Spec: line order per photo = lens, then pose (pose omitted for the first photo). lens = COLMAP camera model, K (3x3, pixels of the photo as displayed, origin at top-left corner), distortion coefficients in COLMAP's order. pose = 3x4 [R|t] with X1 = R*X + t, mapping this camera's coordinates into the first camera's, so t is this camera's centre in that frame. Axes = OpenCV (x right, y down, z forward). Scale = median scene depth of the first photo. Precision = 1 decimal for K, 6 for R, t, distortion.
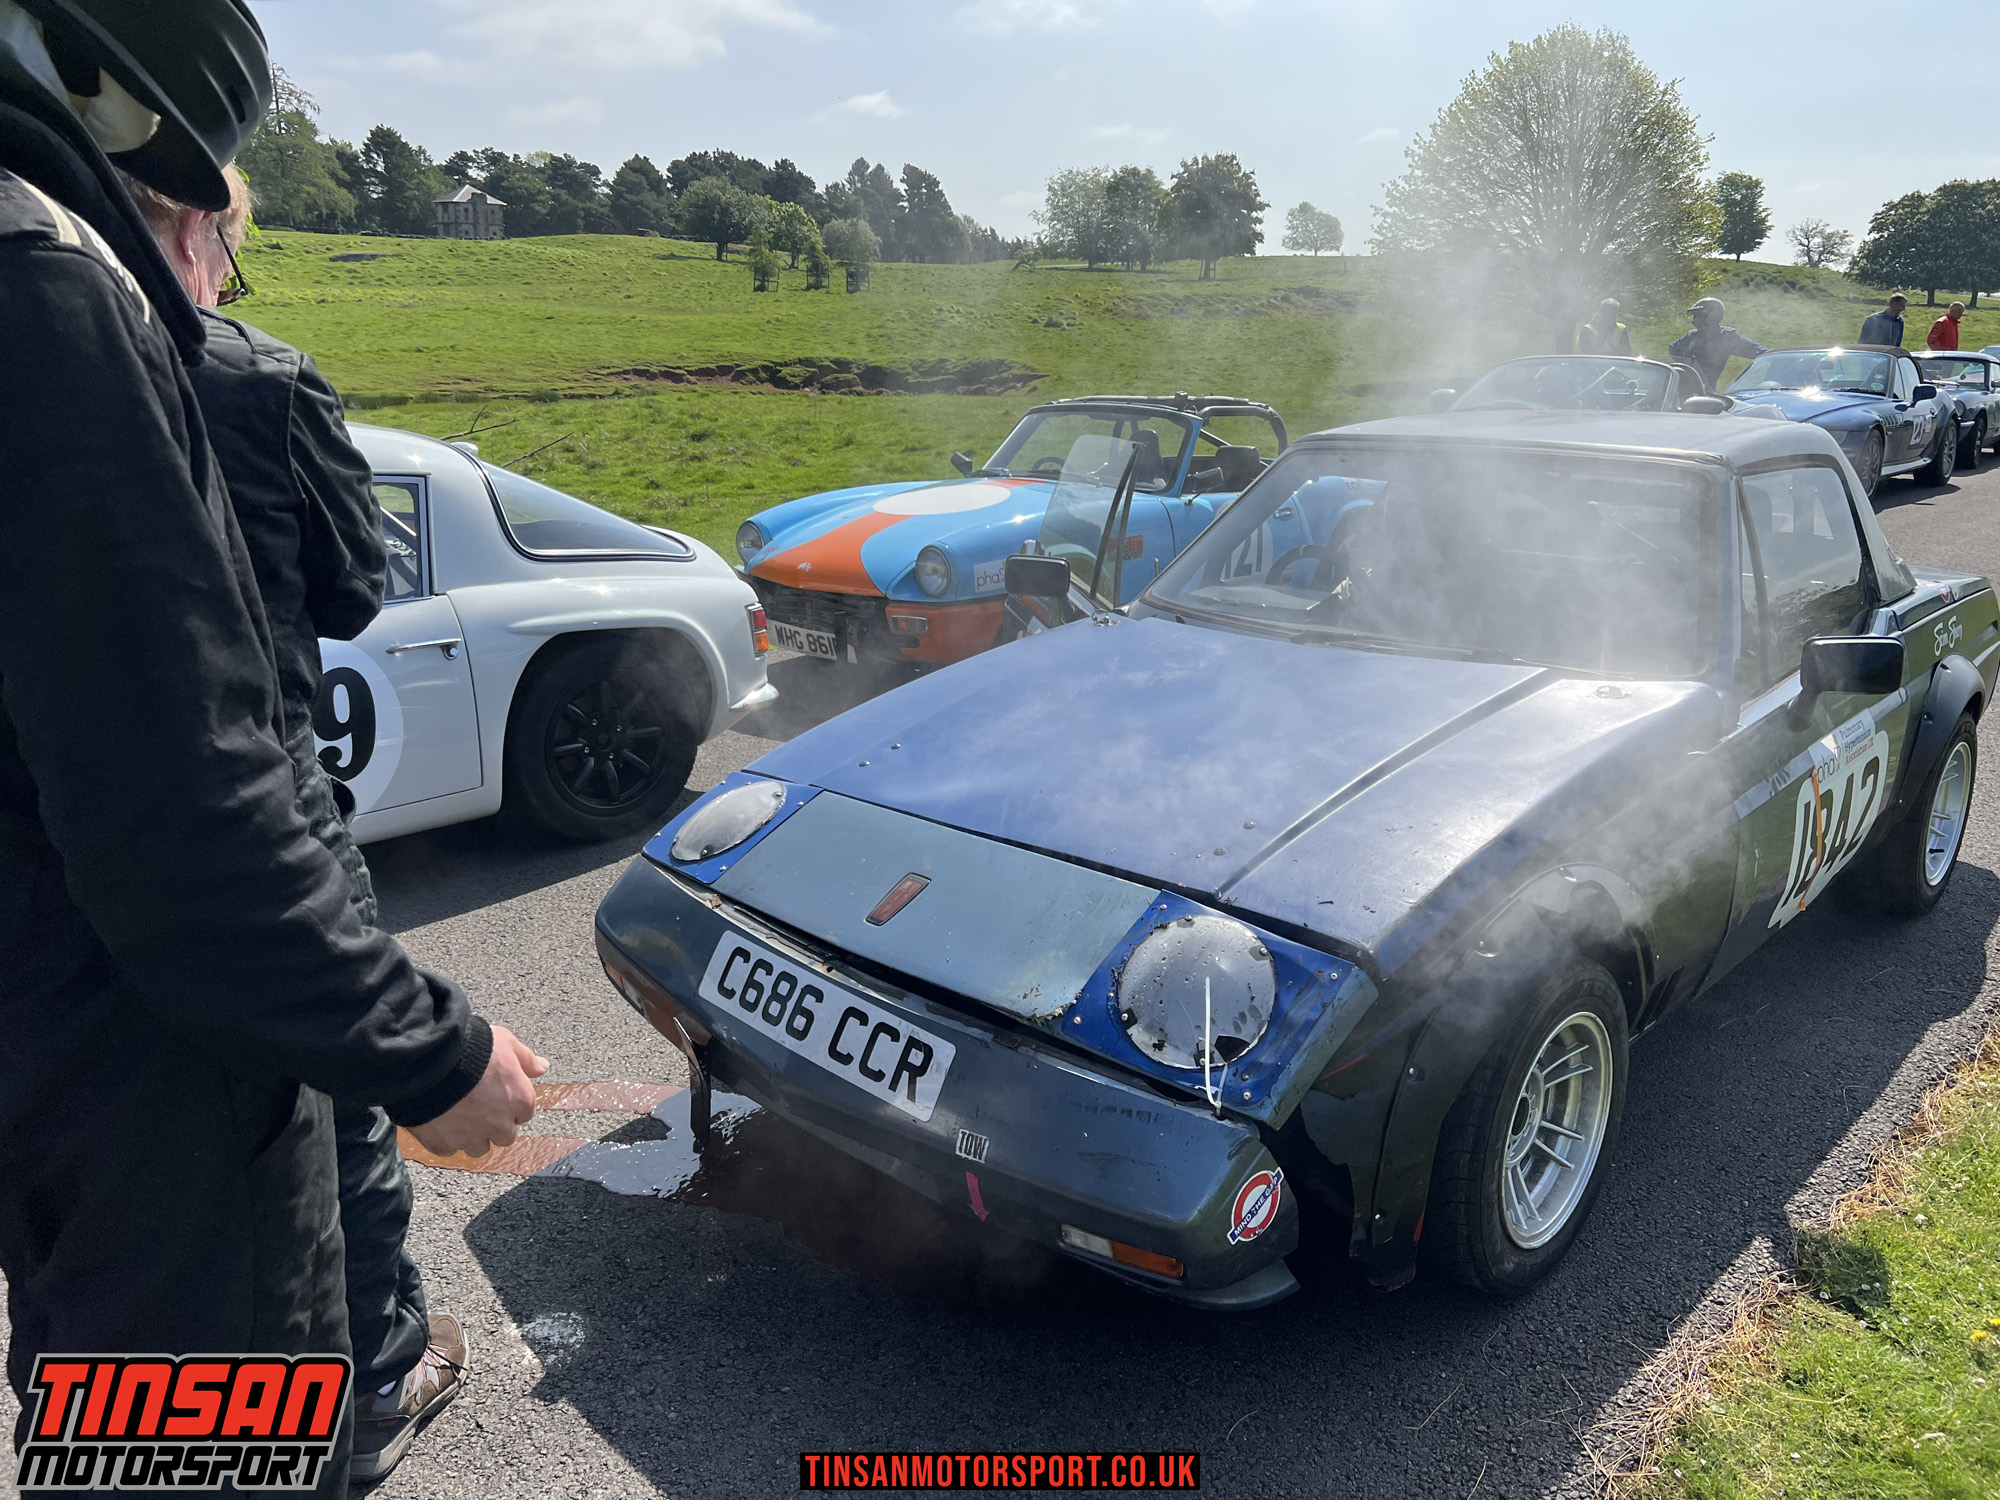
lens RADIAL K [[1499.2, 0, 1011.2], [0, 1499.2, 729.2], [0, 0, 1]] dist [0.048733, -0.058103]
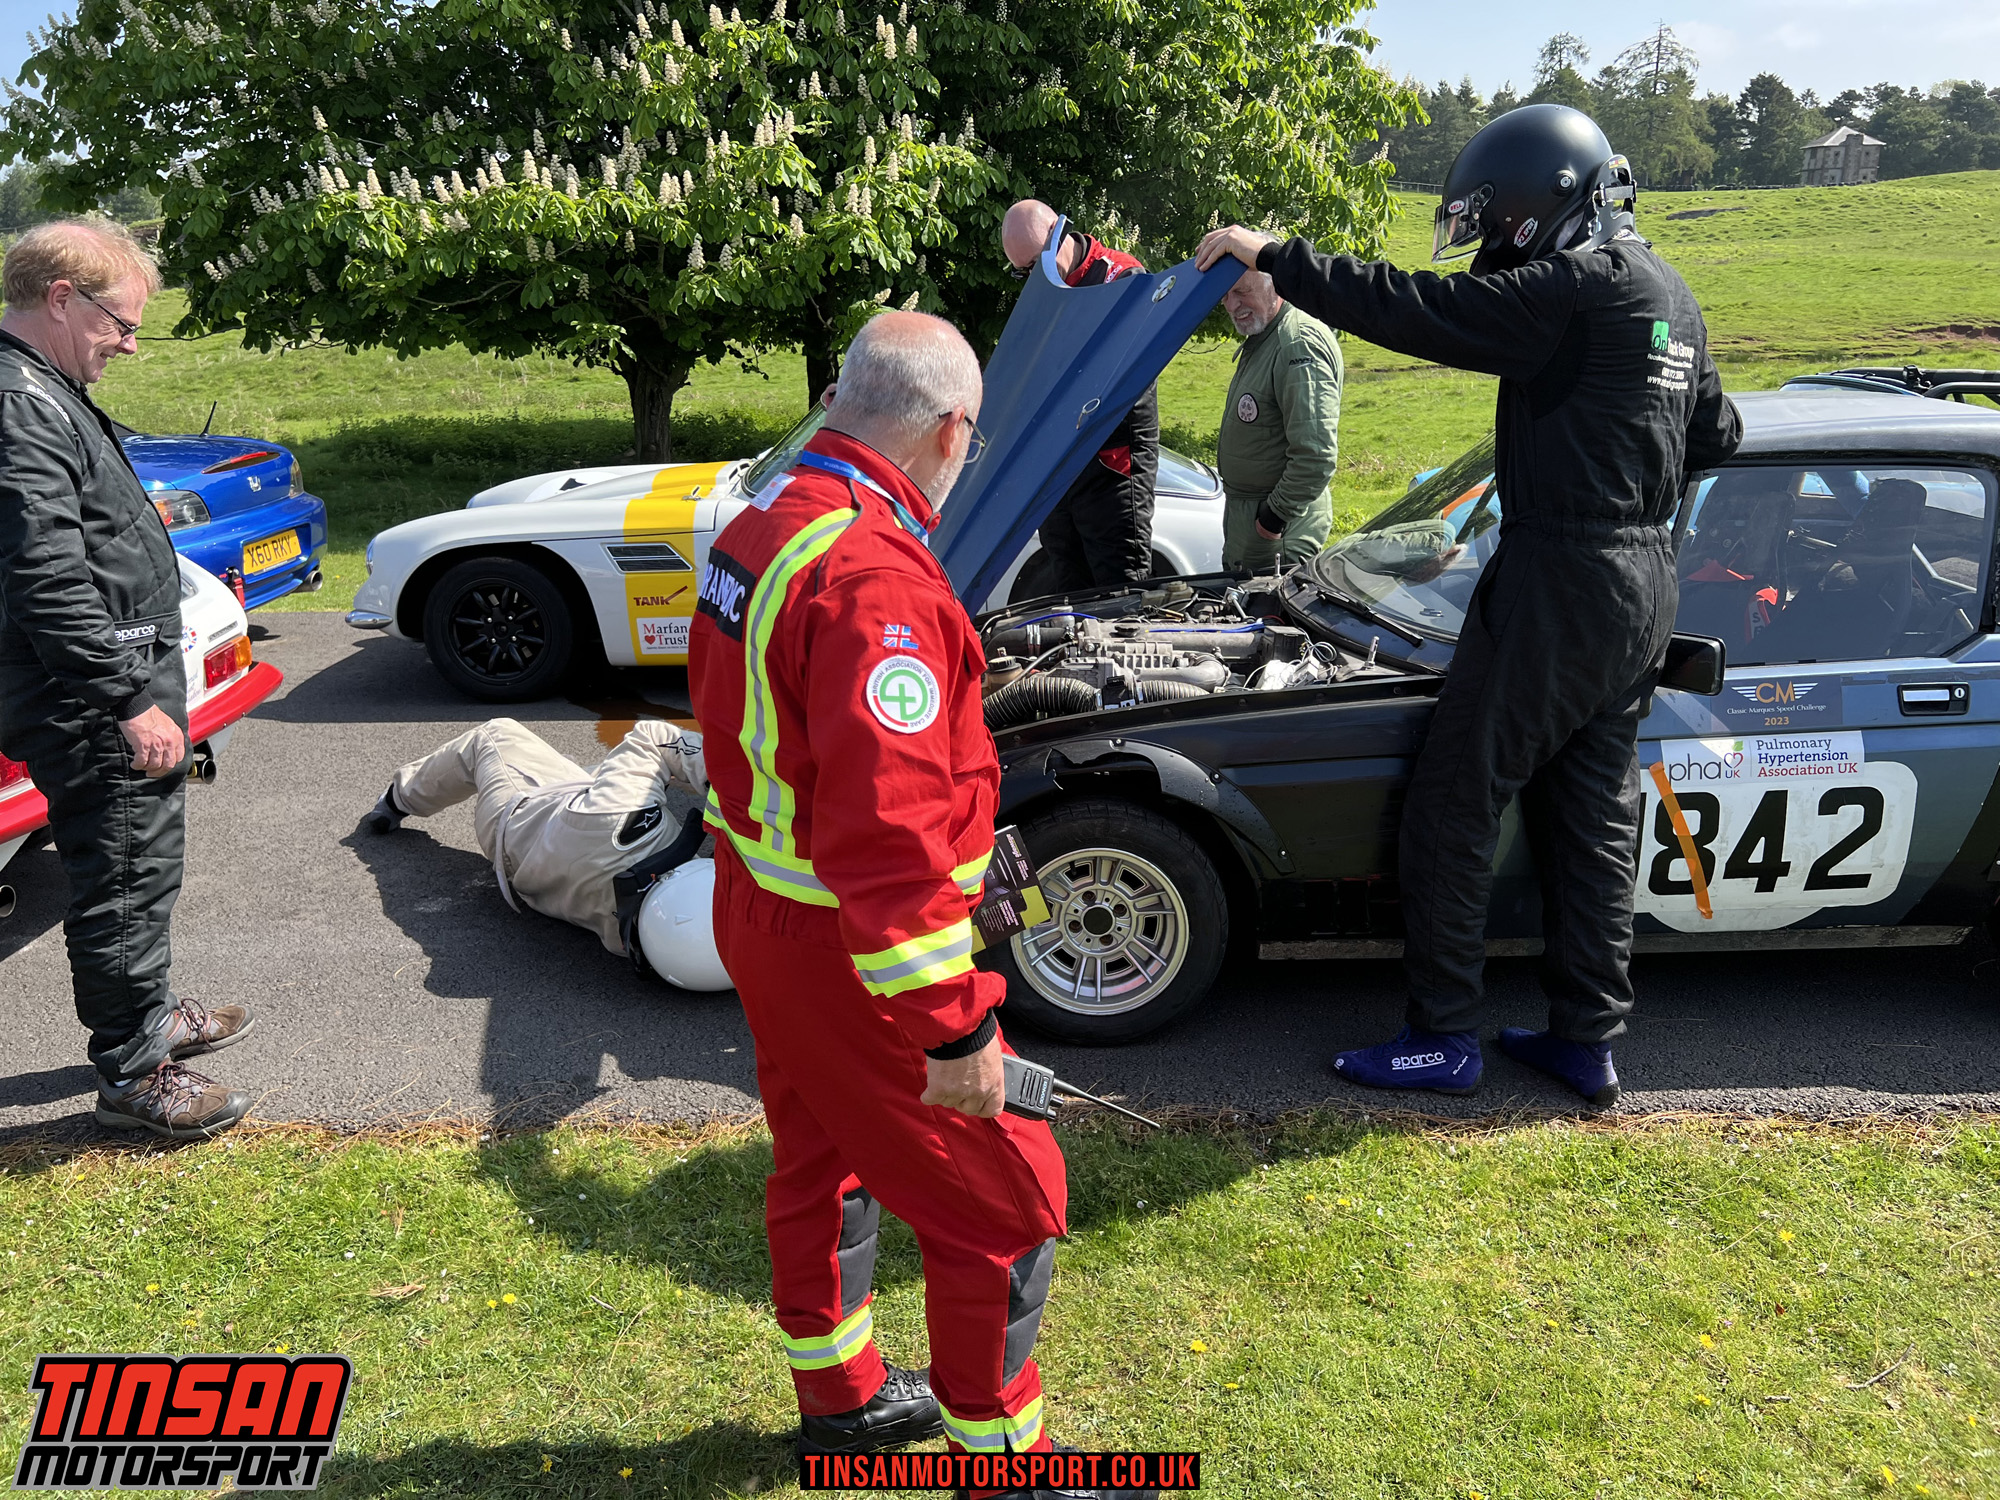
lens RADIAL K [[1499.2, 0, 1012.4], [0, 1499.2, 735.6], [0, 0, 1]] dist [0.048733, -0.058103]
pose [[0.685304, 0.185334, -0.704280, 0.840133], [-0.164031, 0.981507, 0.098676, -0.018842], [0.709544, 0.047901, 0.703031, -0.002968]]
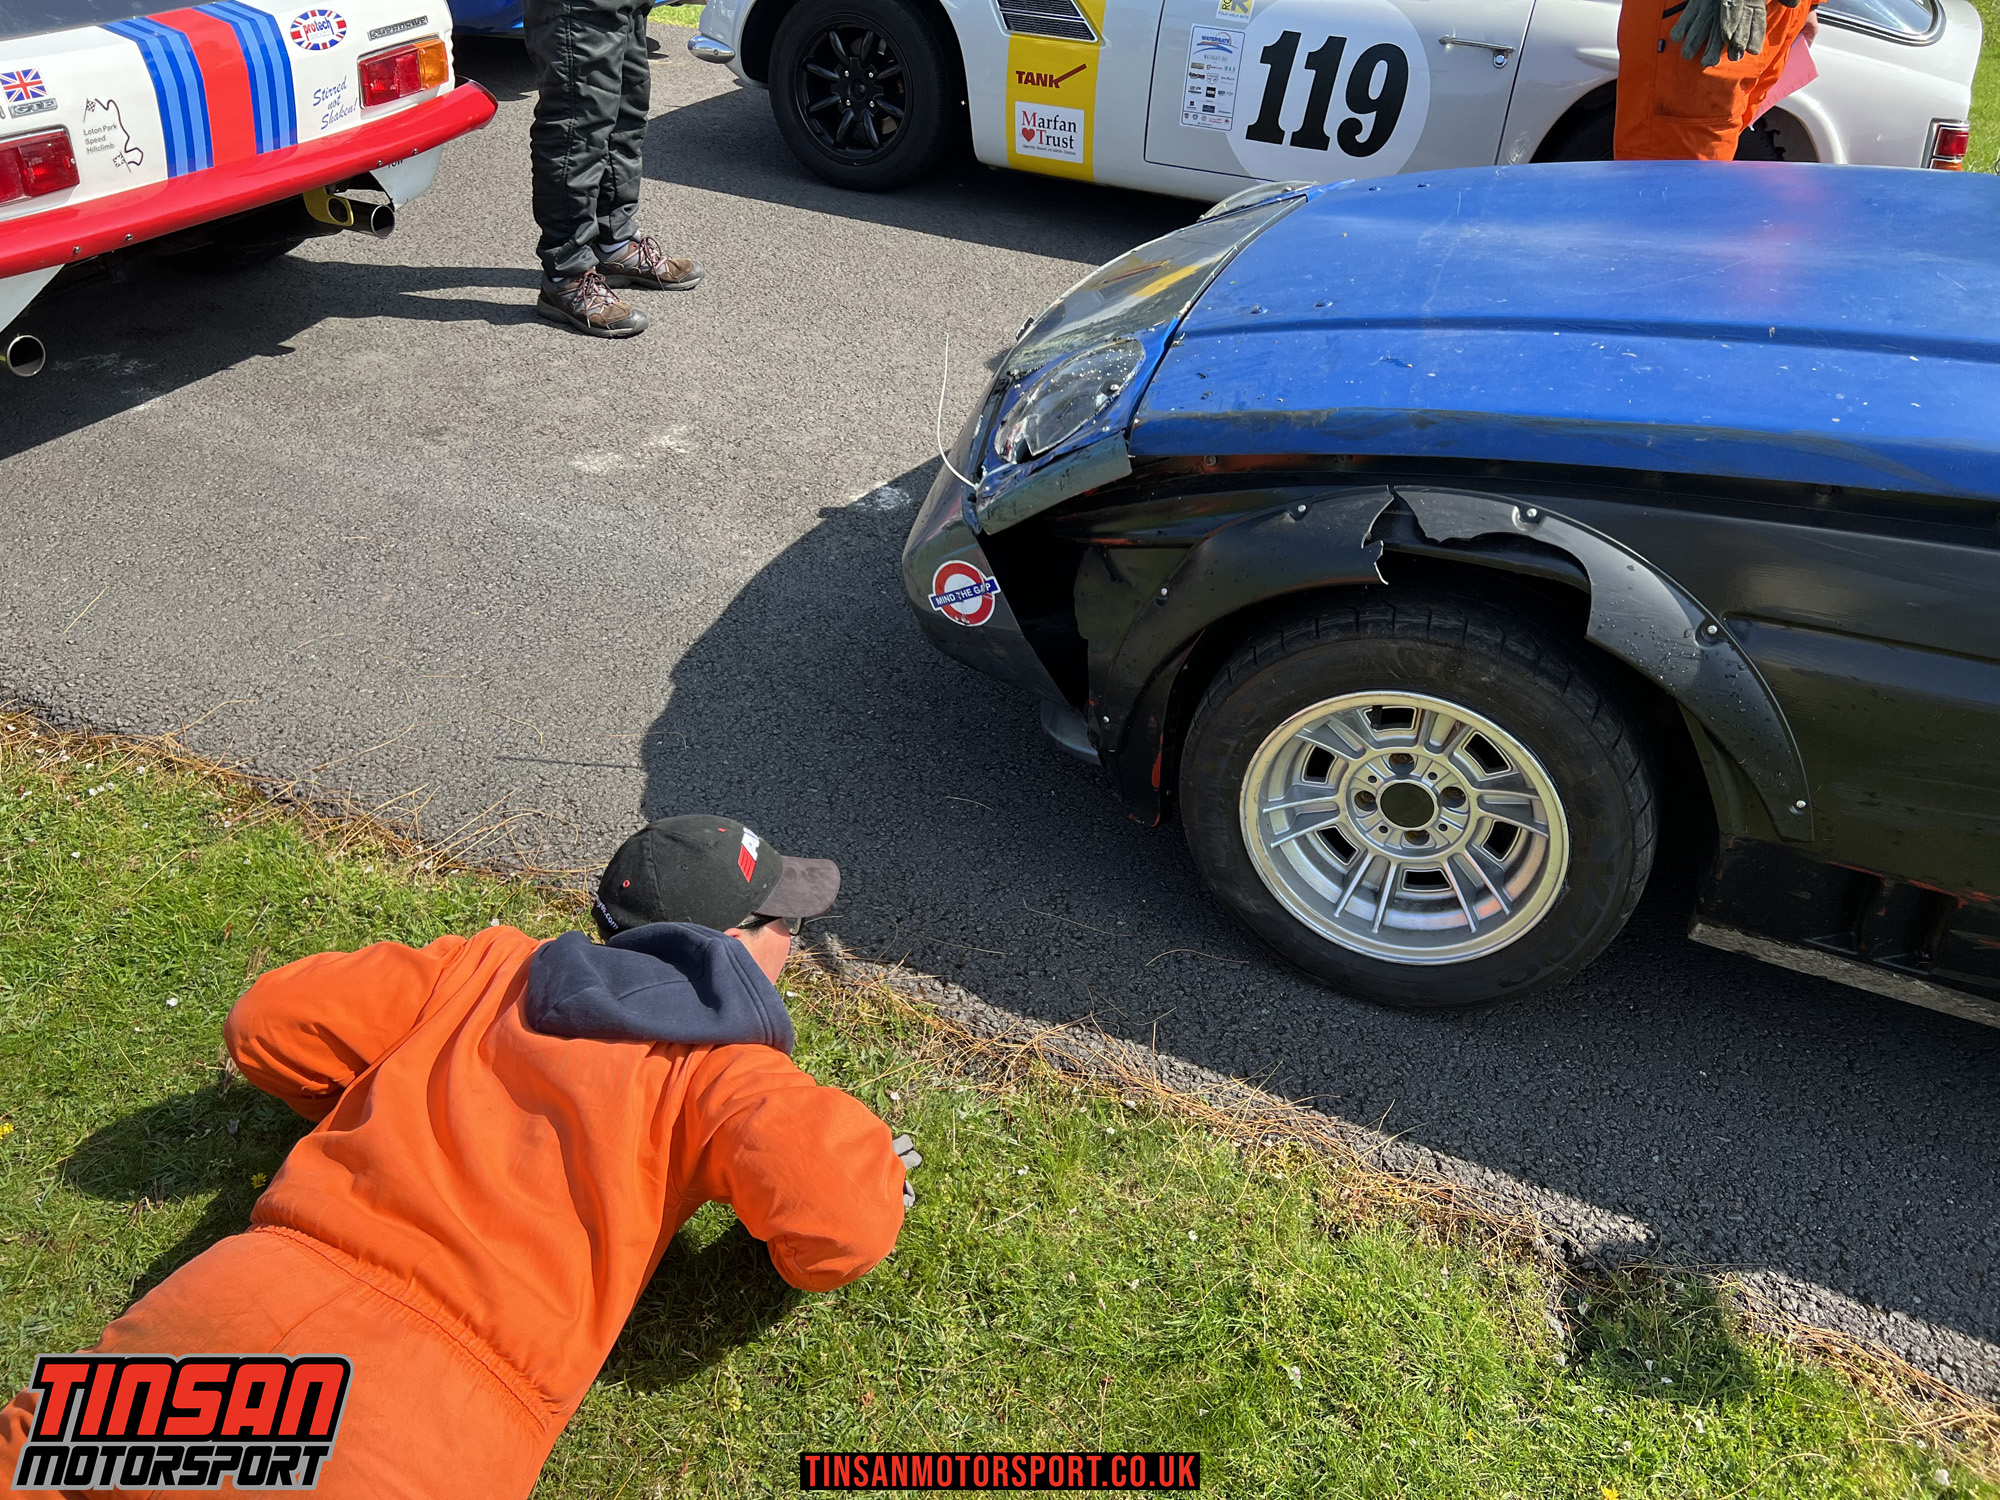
lens RADIAL K [[1499.2, 0, 1020.0], [0, 1499.2, 739.2], [0, 0, 1]] dist [0.048733, -0.058103]
pose [[0.364607, 0.541049, -0.757844, 0.577018], [-0.295477, 0.839033, 0.456855, -0.042904], [0.883037, 0.057353, 0.465785, 0.331304]]
